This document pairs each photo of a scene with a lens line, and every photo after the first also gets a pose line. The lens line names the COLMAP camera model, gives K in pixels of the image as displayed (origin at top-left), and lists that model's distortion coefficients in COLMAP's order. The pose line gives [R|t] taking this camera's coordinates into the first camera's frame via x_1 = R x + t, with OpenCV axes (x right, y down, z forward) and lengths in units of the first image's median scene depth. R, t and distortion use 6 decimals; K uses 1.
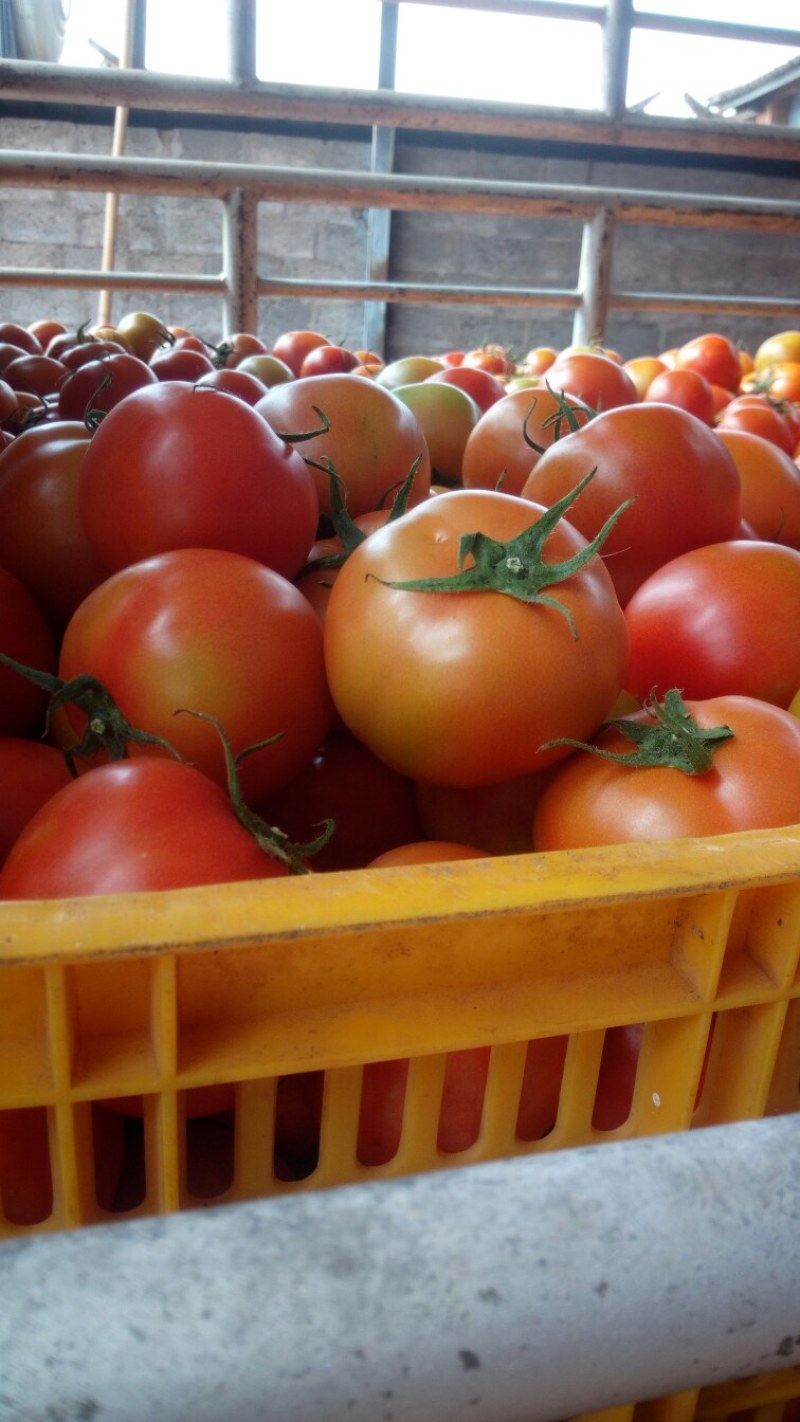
lens RADIAL K [[1227.3, 0, 400.0], [0, 1227.3, 711.0], [0, 0, 1]] dist [0.196768, -0.458132]
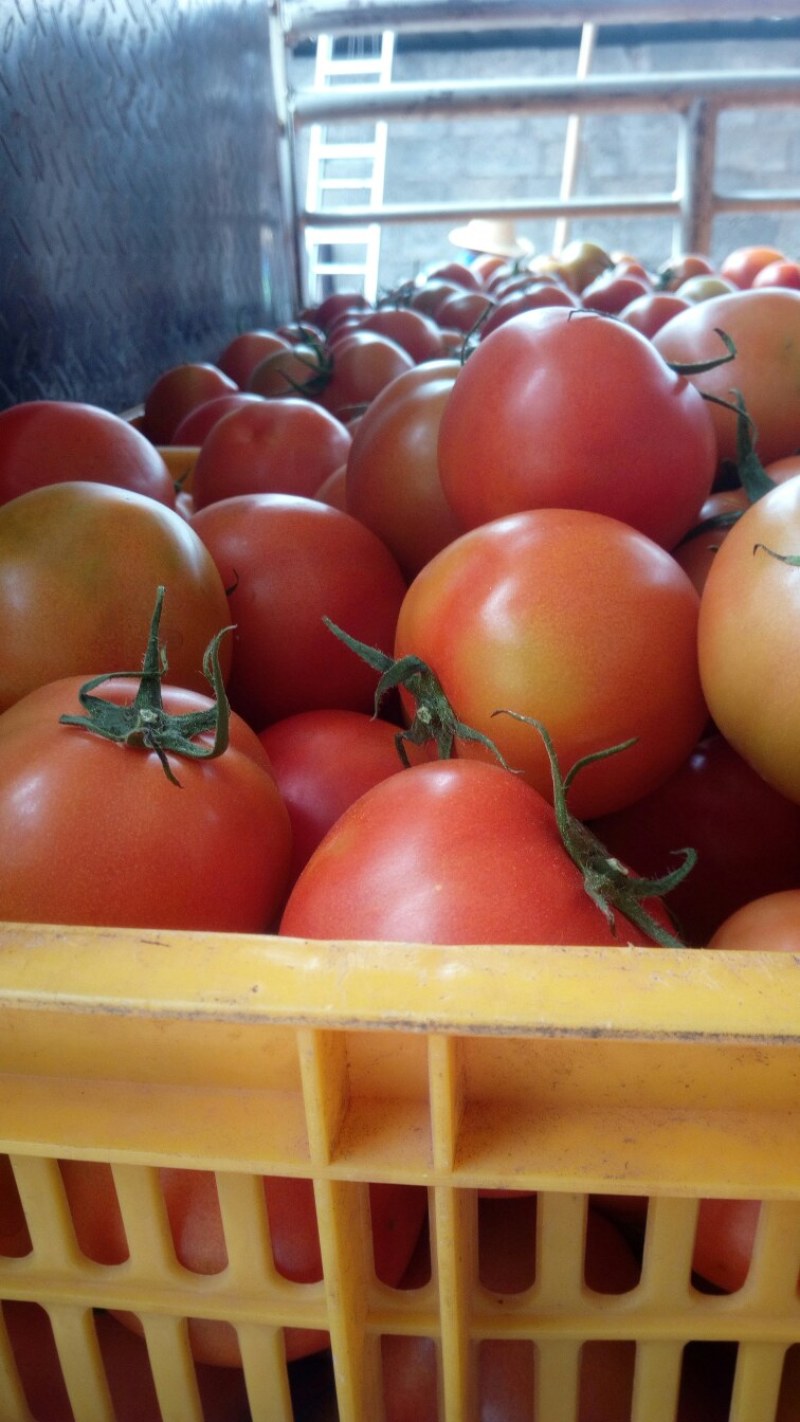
lens RADIAL K [[1227.3, 0, 400.0], [0, 1227.3, 711.0], [0, 0, 1]] dist [0.196768, -0.458132]
pose [[0.937509, 0.067054, -0.341440, 0.035164], [-0.049768, 0.997008, 0.059148, -0.039941], [0.344384, -0.038459, 0.938041, 0.177545]]
